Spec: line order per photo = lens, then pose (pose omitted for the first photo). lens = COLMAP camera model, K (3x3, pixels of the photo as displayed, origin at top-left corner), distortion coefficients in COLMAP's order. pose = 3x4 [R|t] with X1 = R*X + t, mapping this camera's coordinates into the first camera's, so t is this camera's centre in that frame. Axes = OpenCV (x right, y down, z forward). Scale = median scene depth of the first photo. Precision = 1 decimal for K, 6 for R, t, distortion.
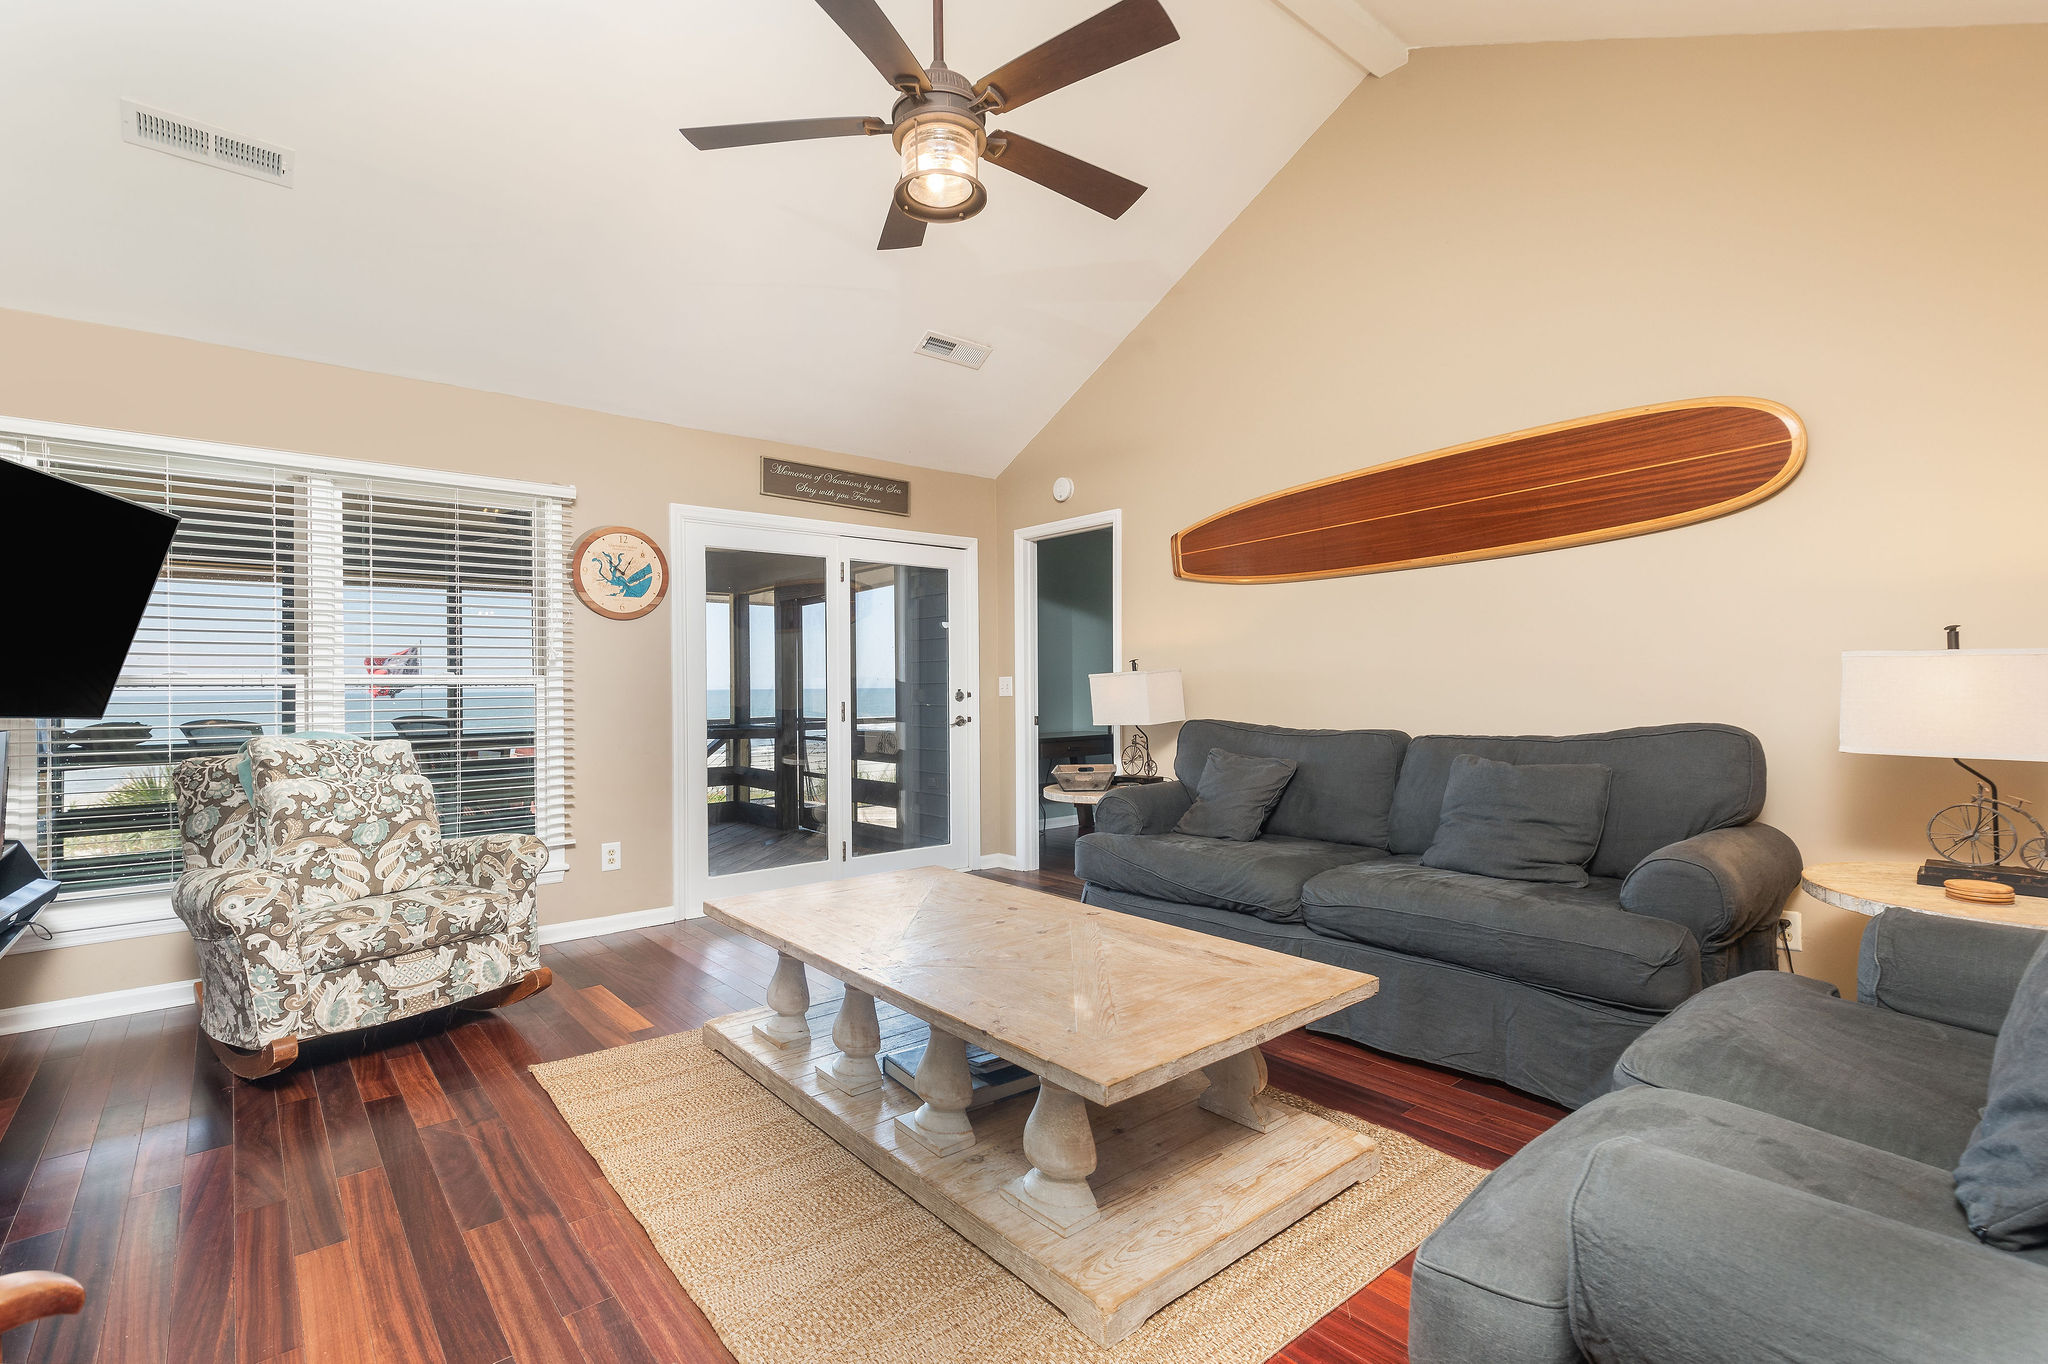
lens RADIAL K [[928.9, 0, 1027.9], [0, 928.9, 678.7], [0, 0, 1]] dist [-0.000833, -0.000063]
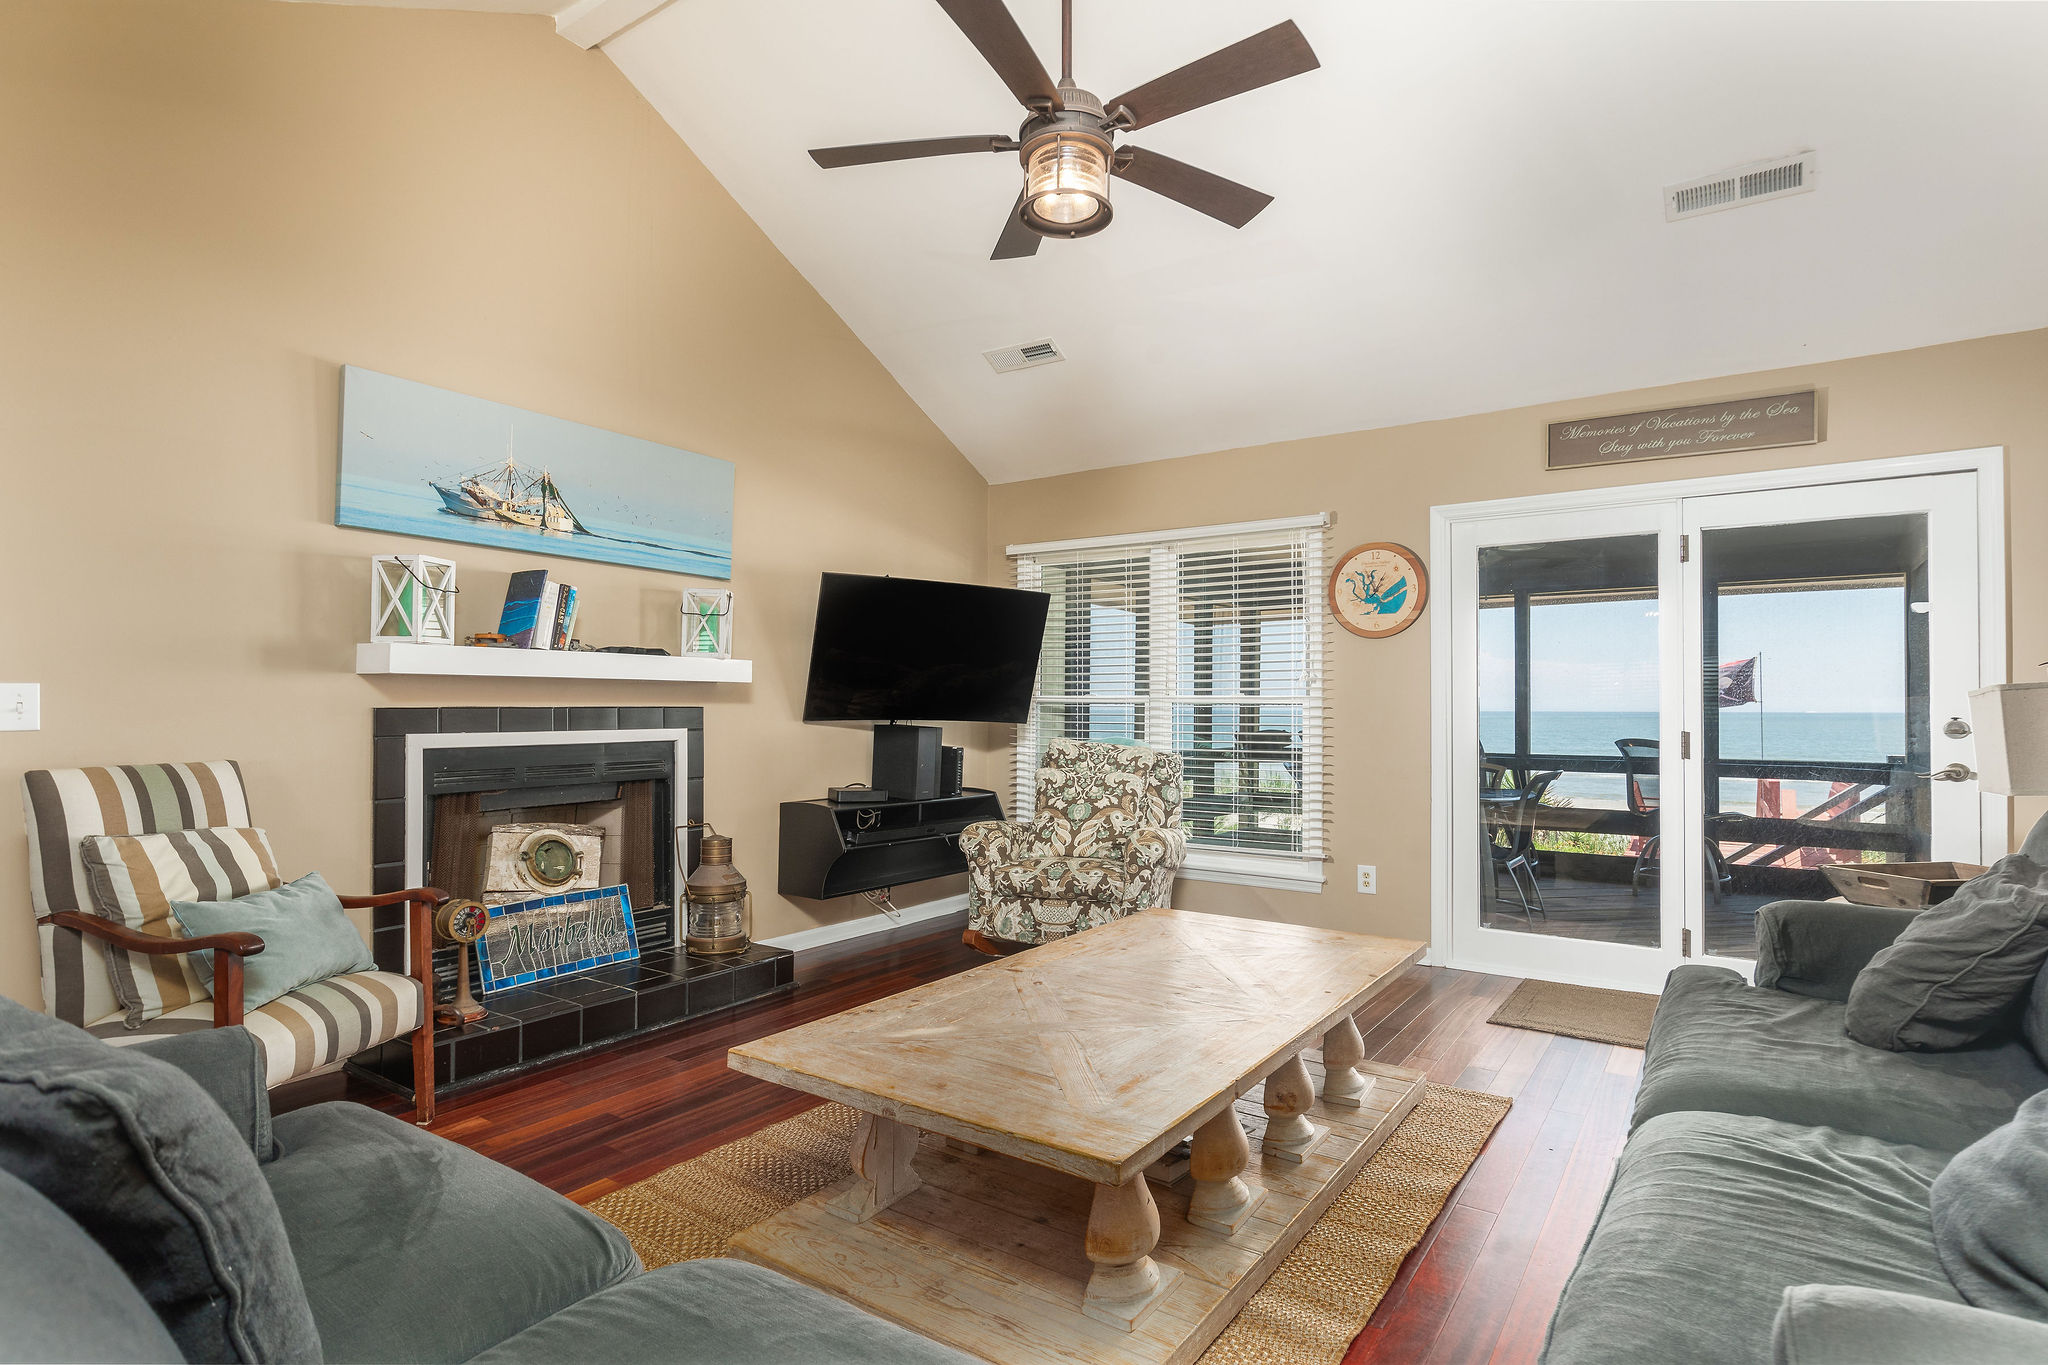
lens RADIAL K [[1040.9, 0, 1027.3], [0, 1040.9, 679.0], [0, 0, 1]] dist [-0.001221, -0.000348]
pose [[0.251701, -0.016227, -0.967669, 0.741996], [0.001873, 0.999866, -0.016280, -0.004830], [0.967803, 0.002286, 0.251697, 0.523221]]
